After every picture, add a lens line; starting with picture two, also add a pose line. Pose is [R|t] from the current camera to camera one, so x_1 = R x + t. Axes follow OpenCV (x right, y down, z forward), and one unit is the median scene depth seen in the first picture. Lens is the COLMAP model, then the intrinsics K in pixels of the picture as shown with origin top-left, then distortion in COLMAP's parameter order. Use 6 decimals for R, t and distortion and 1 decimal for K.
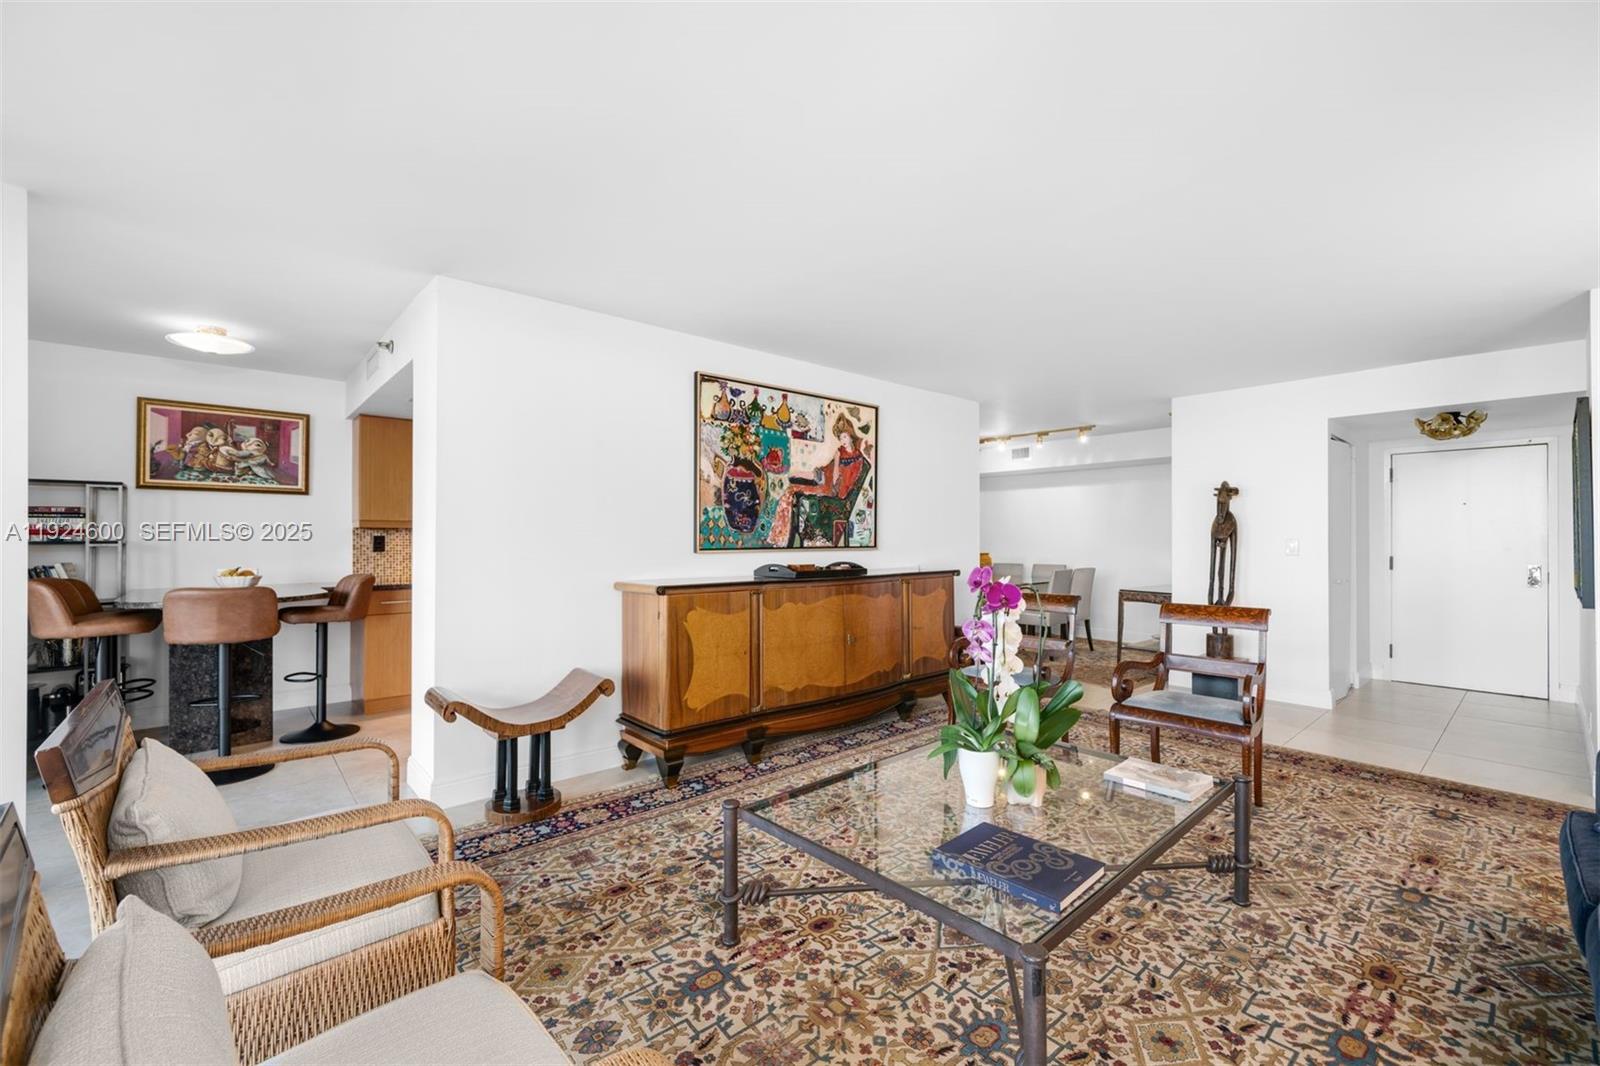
lens RADIAL K [[670.7, 0, 799.8], [0, 670.7, 531.3], [0, 0, 1]] dist [0.001008, 0.001396]
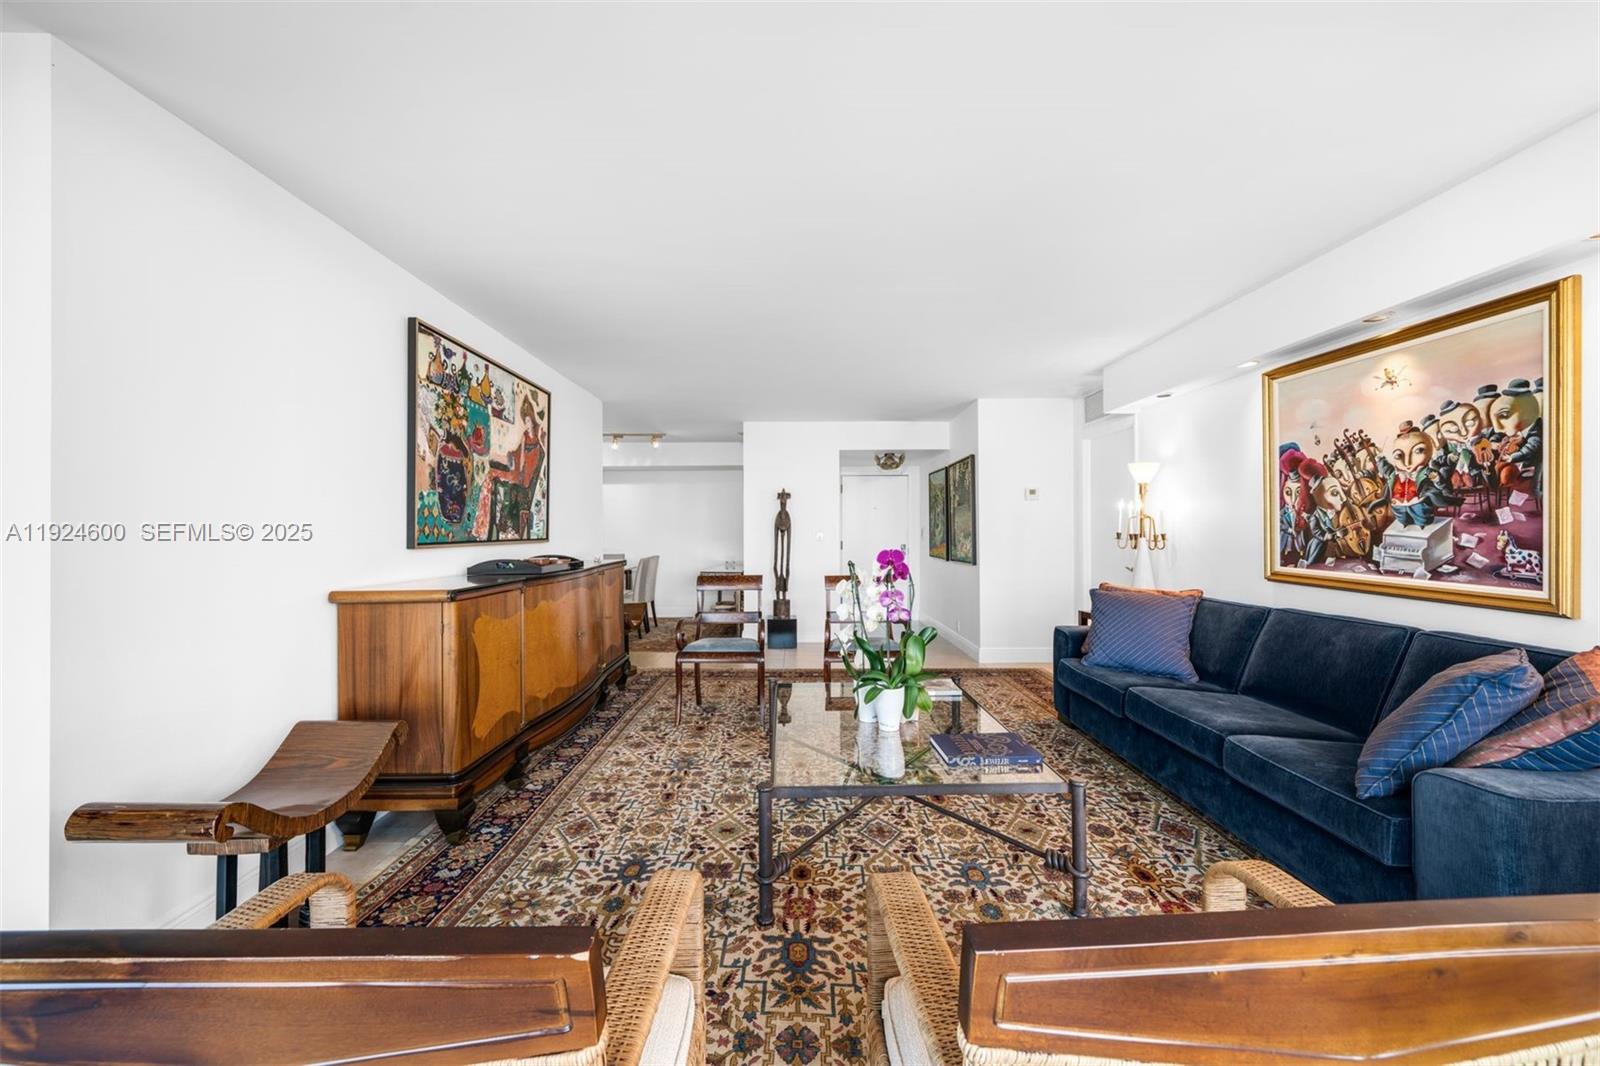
lens RADIAL K [[635.7, 0, 796.6], [0, 635.7, 524.3], [0, 0, 1]] dist [-0.000251, -0.000083]
pose [[0.651082, 0.004182, 0.758996, -0.394635], [-0.002162, 0.999991, -0.003656, 0.005054], [-0.759005, 0.000740, 0.651085, 0.161996]]
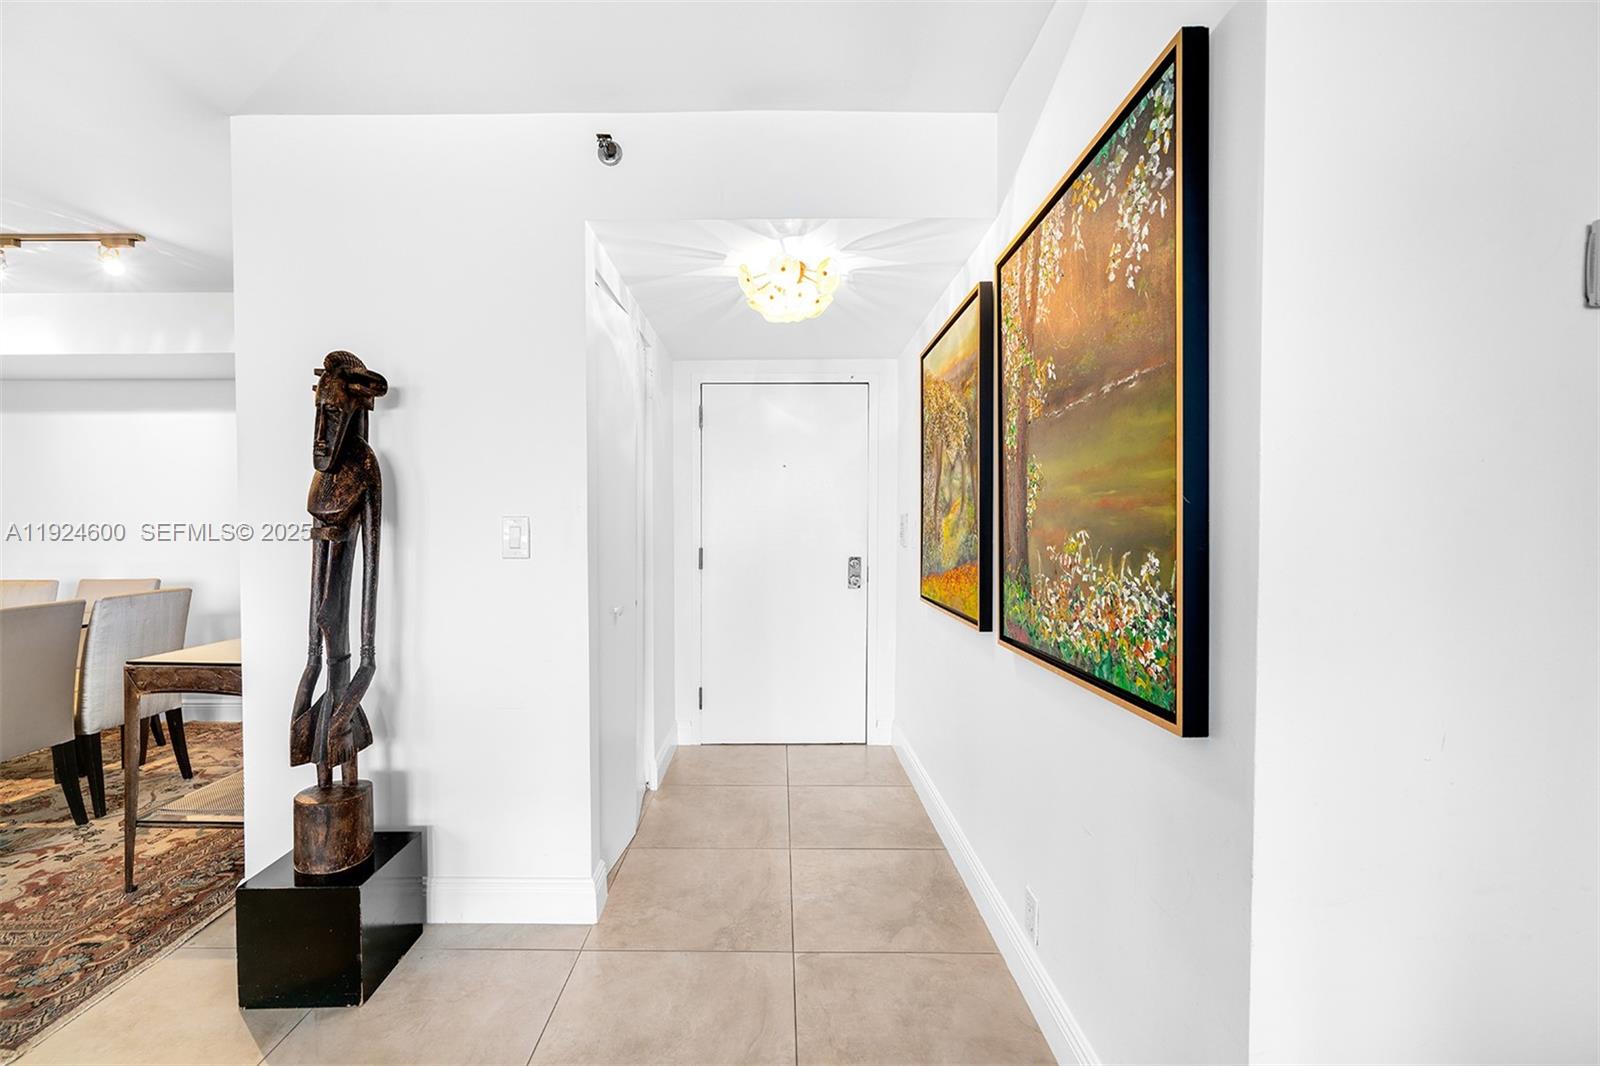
lens RADIAL K [[662.2, 0, 784.0], [0, 662.2, 535.3], [0, 0, 1]] dist [-0.018251, 0.000311]
pose [[0.657572, -0.016953, 0.753201, 0.621620], [-0.006850, 0.999571, 0.028478, 0.011371], [-0.753360, -0.023886, 0.657174, 0.714233]]
